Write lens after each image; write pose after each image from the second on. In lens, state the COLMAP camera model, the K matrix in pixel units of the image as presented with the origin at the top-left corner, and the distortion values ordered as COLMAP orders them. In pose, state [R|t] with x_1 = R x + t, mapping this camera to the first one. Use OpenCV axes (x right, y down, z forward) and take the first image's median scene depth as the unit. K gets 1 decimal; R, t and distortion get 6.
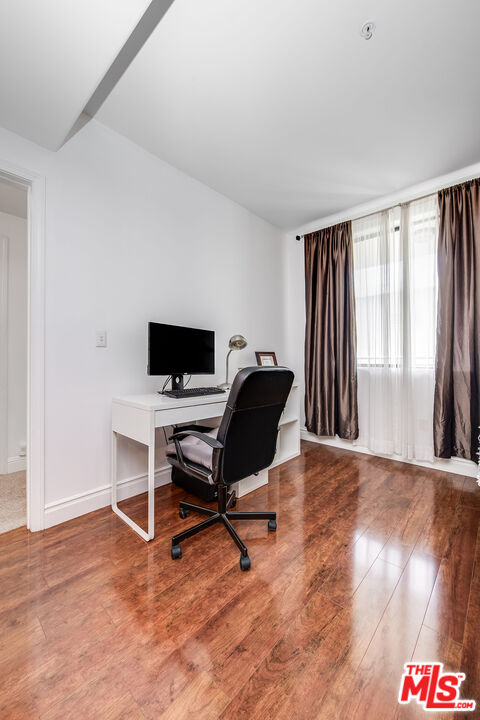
lens RADIAL K [[283.8, 0, 240.0], [0, 283.8, 360.0], [0, 0, 1]] dist [0.000041, -0.000230]
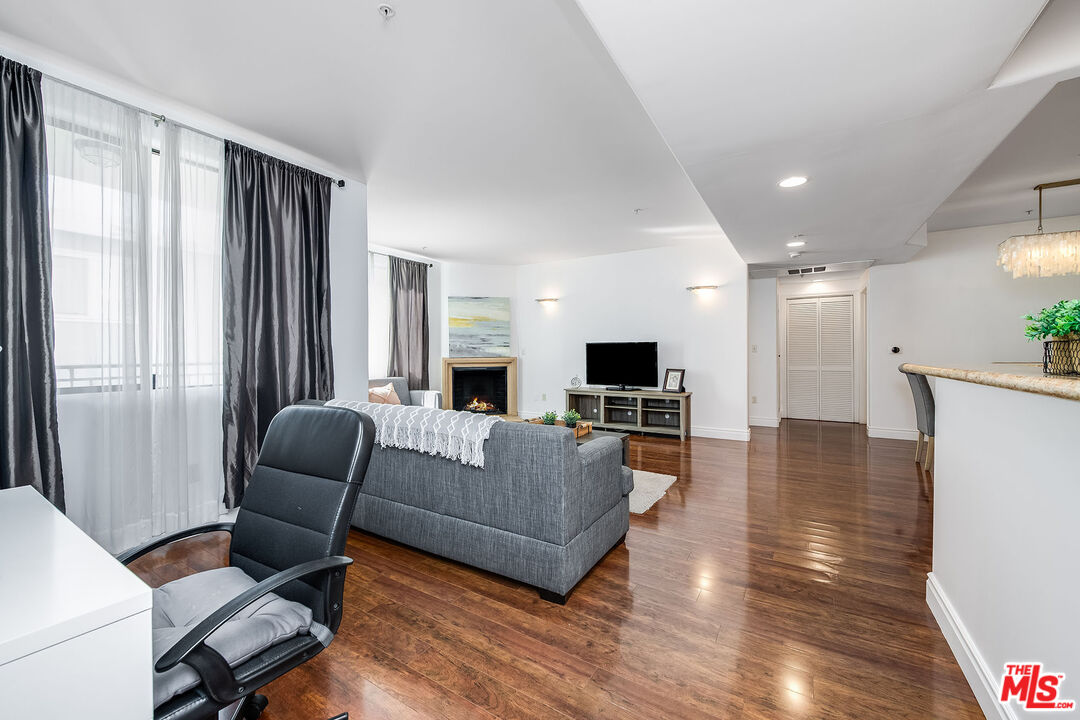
lens RADIAL K [[425.7, 0, 539.4], [0, 425.7, 355.4], [0, 0, 1]] dist [0.000041, -0.000230]
pose [[-0.183912, -0.005859, 0.982925, -0.474295], [0.001072, 0.999980, 0.006161, -0.049622], [-0.982942, 0.002187, -0.183903, 0.385787]]
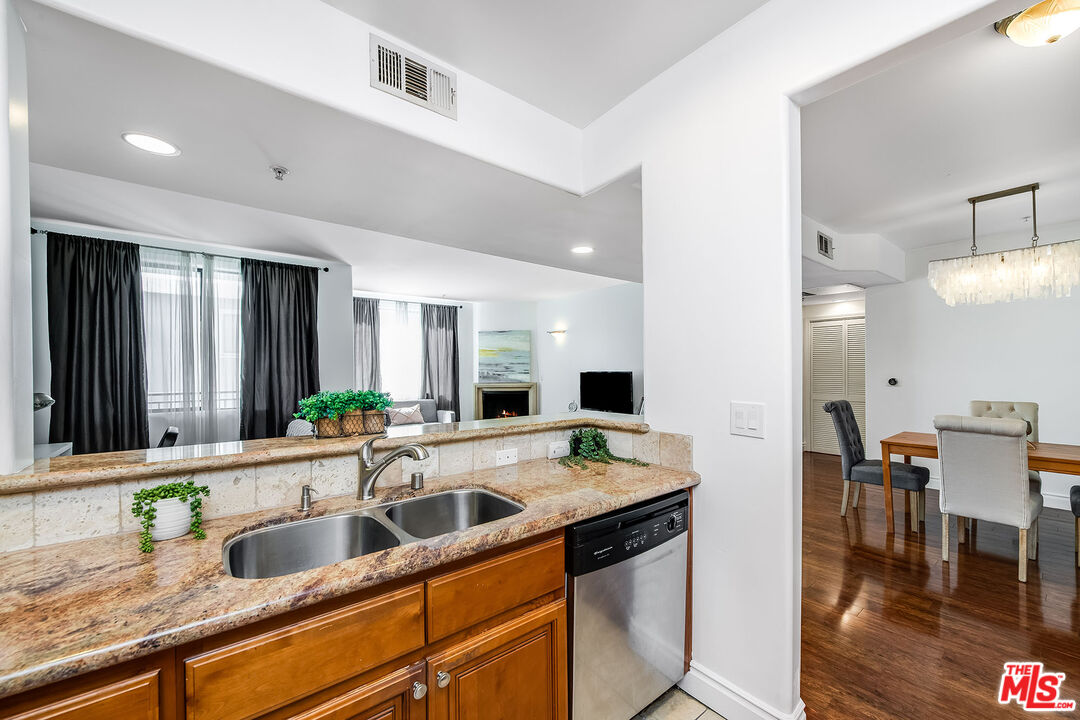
lens RADIAL K [[430.1, 0, 552.5], [0, 430.1, 373.9], [0, 0, 1]] dist [0.000476, -0.000090]
pose [[0.133277, -0.012794, 0.990996, -0.831138], [0.005043, 0.999912, 0.012231, -0.120048], [-0.991066, 0.003368, 0.133330, -0.472774]]
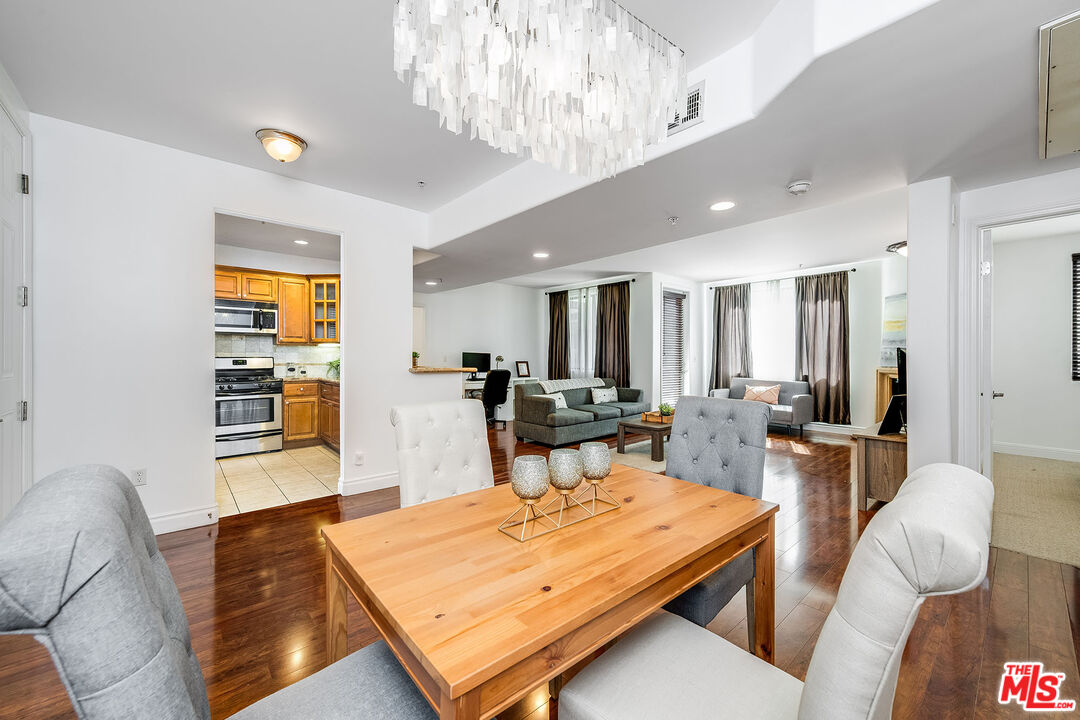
lens RADIAL K [[425.7, 0, 539.4], [0, 425.7, 355.4], [0, 0, 1]] dist [0.000041, -0.000230]
pose [[0.993199, 0.002380, -0.116409, 0.592002], [-0.002101, 0.999995, 0.002515, -0.082144], [0.116414, -0.002253, 0.993198, -1.983943]]
